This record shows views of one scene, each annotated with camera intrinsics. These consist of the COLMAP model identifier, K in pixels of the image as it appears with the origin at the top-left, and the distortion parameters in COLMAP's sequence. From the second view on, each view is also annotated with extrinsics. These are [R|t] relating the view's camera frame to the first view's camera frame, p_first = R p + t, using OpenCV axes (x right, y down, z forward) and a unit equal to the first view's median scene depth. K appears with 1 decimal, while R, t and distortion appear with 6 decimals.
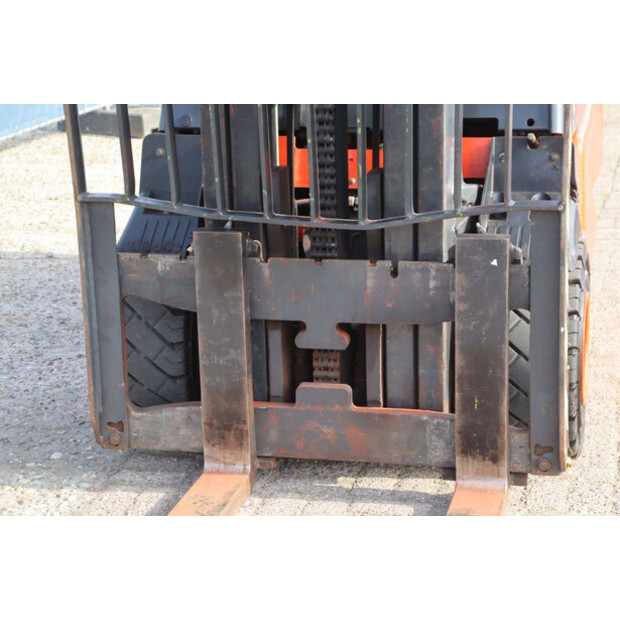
lens RADIAL K [[1420.4, 0, 317.1], [0, 1420.4, 327.2], [0, 0, 1]] dist [0.427789, 0.000000]
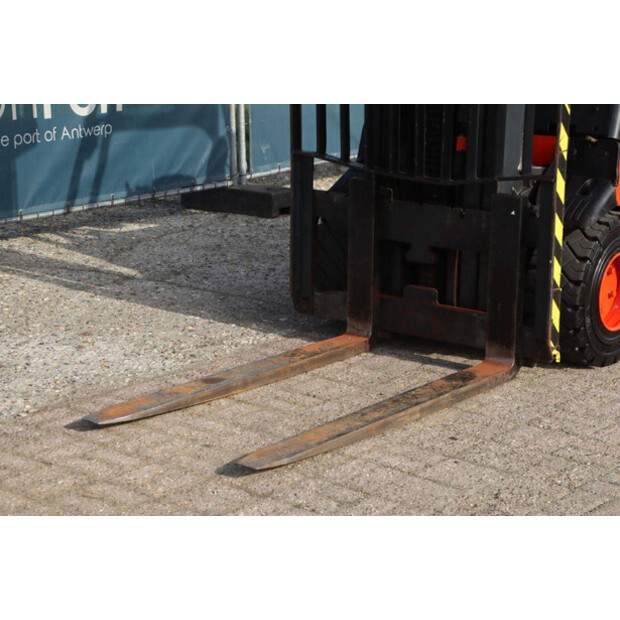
lens RADIAL K [[1420.4, 0, 315.5], [0, 1420.4, 298.5], [0, 0, 1]] dist [0.427789, 0.000000]
pose [[0.901355, 0.129757, -0.413185, 0.538238], [-0.147909, 0.988927, -0.012096, 0.088467], [0.407041, 0.072016, 0.910567, -0.439536]]
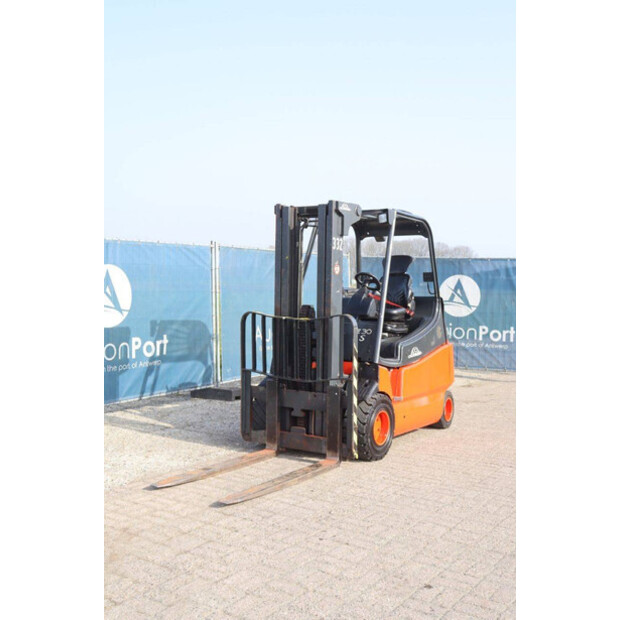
lens RADIAL K [[684.5, 0, 310.0], [0, 684.5, 310.6], [0, 0, 1]] dist [-0.014810, 0.000000]
pose [[0.935199, 0.044056, -0.351370, 0.612746], [-0.127646, 0.967467, -0.218434, 0.127462], [0.330316, 0.249131, 0.910398, -0.595611]]
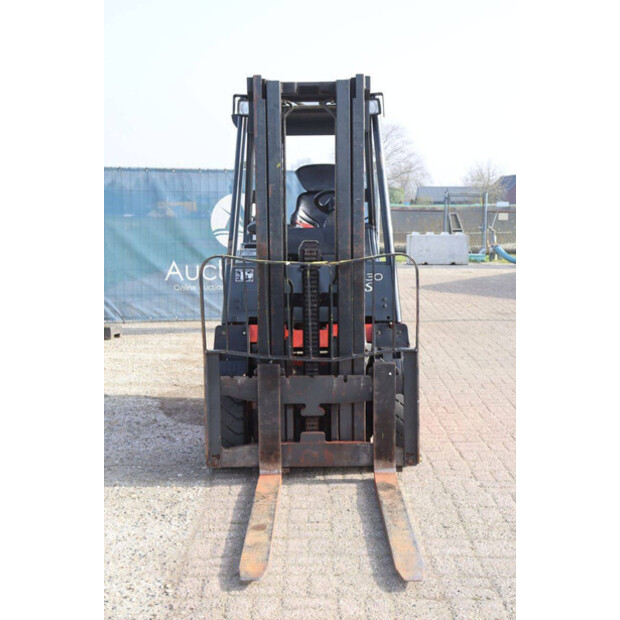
lens RADIAL K [[875.3, 0, 306.6], [0, 875.3, 309.4], [0, 0, 1]] dist [0.081849, 0.000000]
pose [[0.977498, -0.010004, 0.210709, -0.295603], [0.045066, 0.985718, -0.162265, 0.073784], [-0.206077, 0.168109, 0.963987, -0.366549]]
